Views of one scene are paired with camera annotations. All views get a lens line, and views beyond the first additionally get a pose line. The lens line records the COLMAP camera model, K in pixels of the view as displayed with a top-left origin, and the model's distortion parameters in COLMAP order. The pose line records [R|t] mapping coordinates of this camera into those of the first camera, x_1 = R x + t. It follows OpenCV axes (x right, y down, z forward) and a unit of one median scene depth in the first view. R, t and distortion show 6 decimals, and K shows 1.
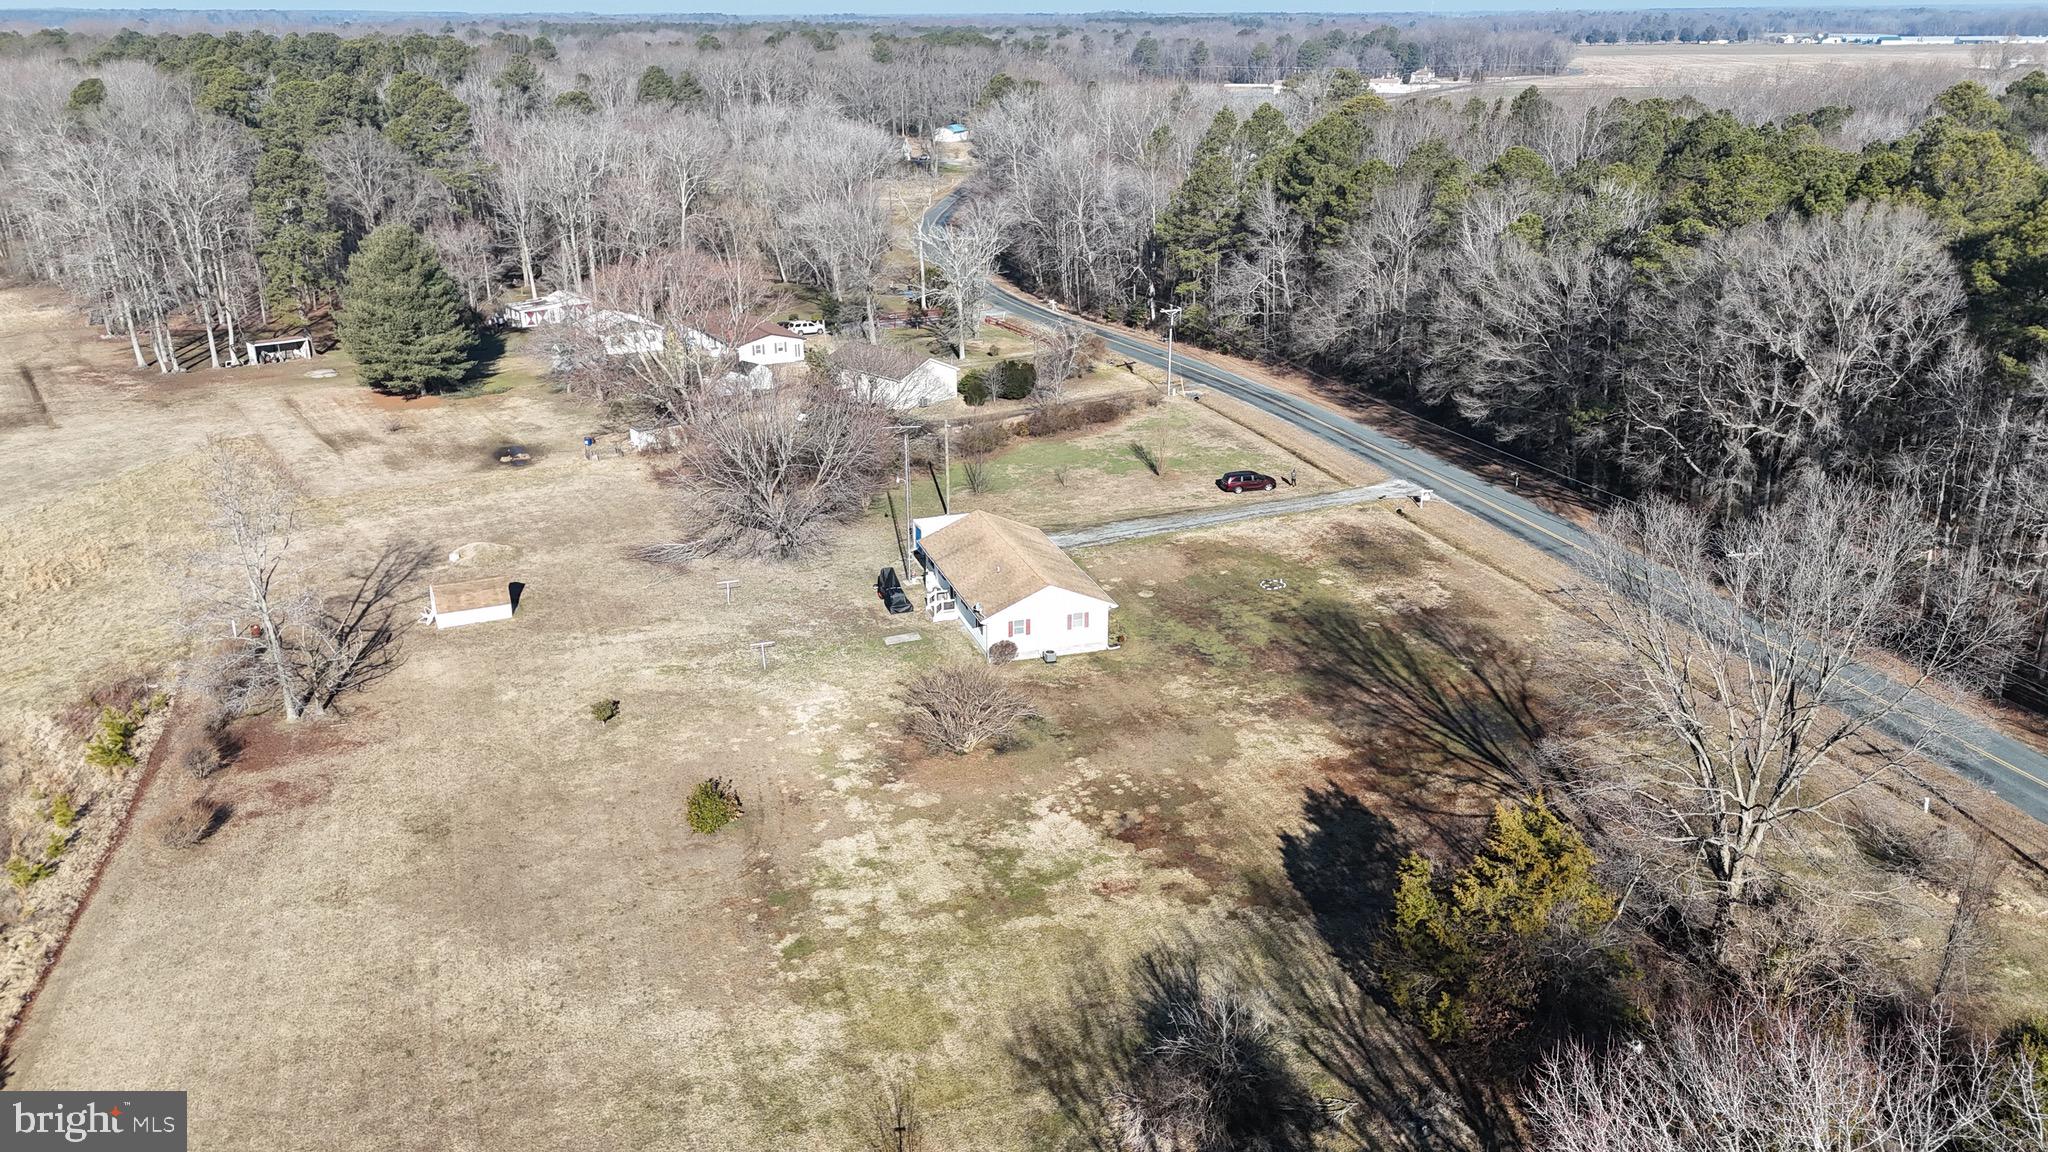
lens RADIAL K [[1480.7, 0, 1023.6], [0, 1480.7, 533.3], [0, 0, 1]] dist [0.088305, -0.077461]
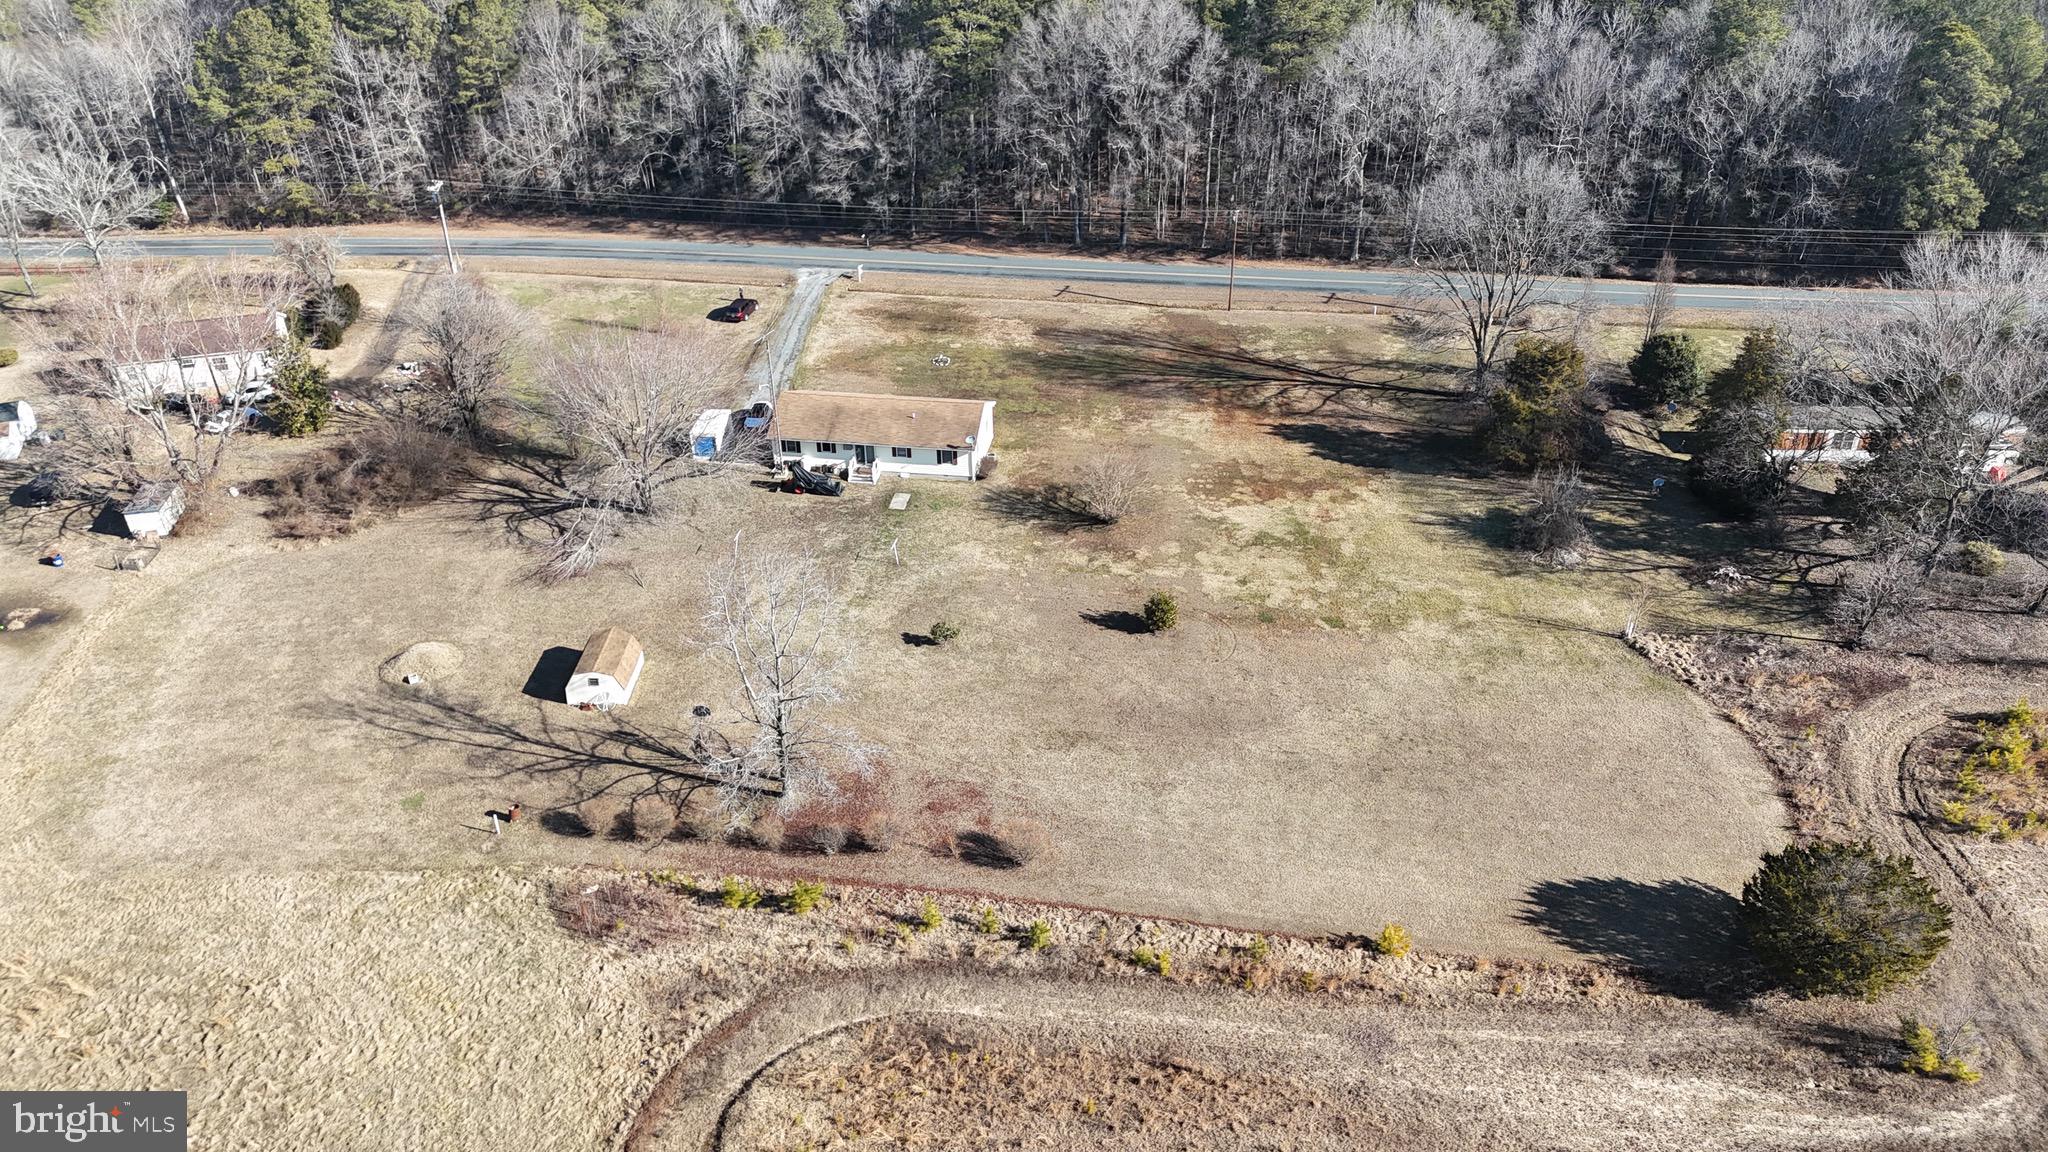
lens RADIAL K [[1480.7, 0, 1023.6], [0, 1480.7, 533.3], [0, 0, 1]] dist [0.088305, -0.077461]
pose [[0.450840, -0.440435, 0.776376, -0.891788], [0.297761, 0.894174, 0.334352, -0.248811], [-0.841476, 0.080436, 0.534274, 0.285743]]
